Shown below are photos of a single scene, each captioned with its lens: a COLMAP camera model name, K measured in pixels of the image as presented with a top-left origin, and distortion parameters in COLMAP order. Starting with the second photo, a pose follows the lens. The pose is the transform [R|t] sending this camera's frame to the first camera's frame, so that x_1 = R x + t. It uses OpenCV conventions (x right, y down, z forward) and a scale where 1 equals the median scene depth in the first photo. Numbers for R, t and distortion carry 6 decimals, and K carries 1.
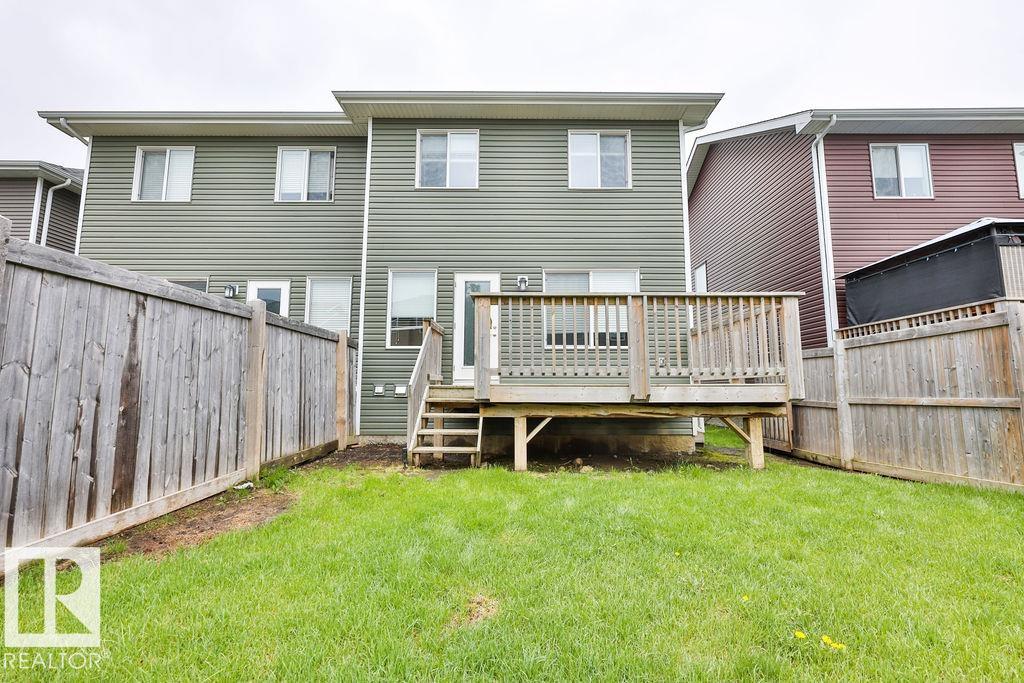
lens RADIAL K [[433.6, 0, 516.7], [0, 433.6, 338.8], [0, 0, 1]] dist [-0.007373, 0.000273]
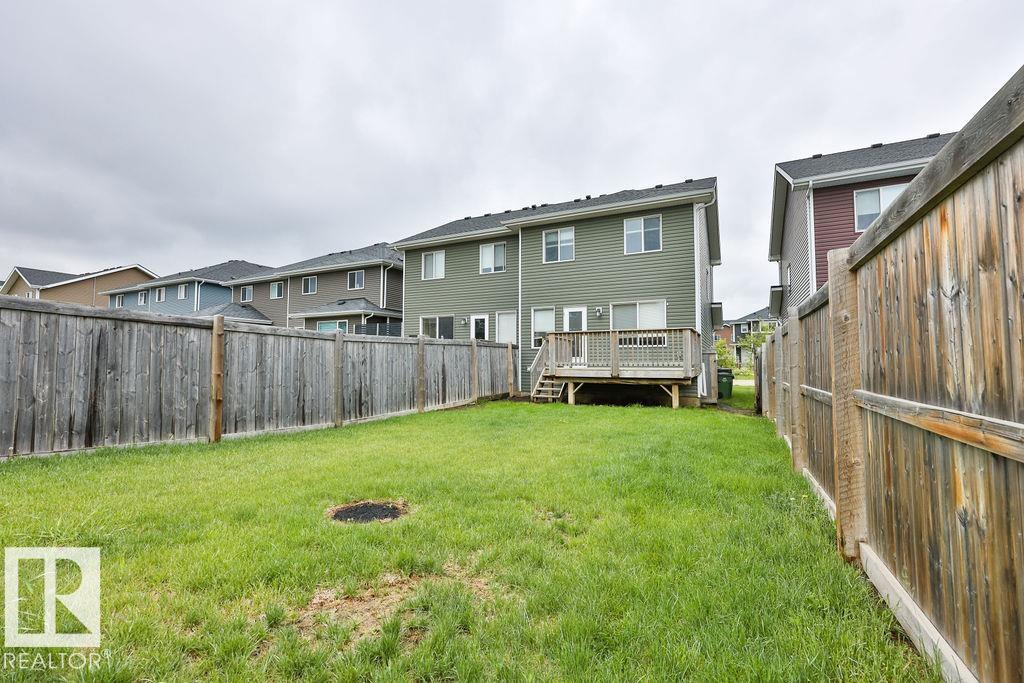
lens RADIAL K [[433.6, 0, 514.8], [0, 433.6, 338.1], [0, 0, 1]] dist [-0.007373, 0.000273]
pose [[0.892471, -0.024272, -0.450451, 0.682439], [0.051934, 0.997440, 0.049150, -0.164422], [0.448105, -0.067259, 0.891447, -1.040329]]
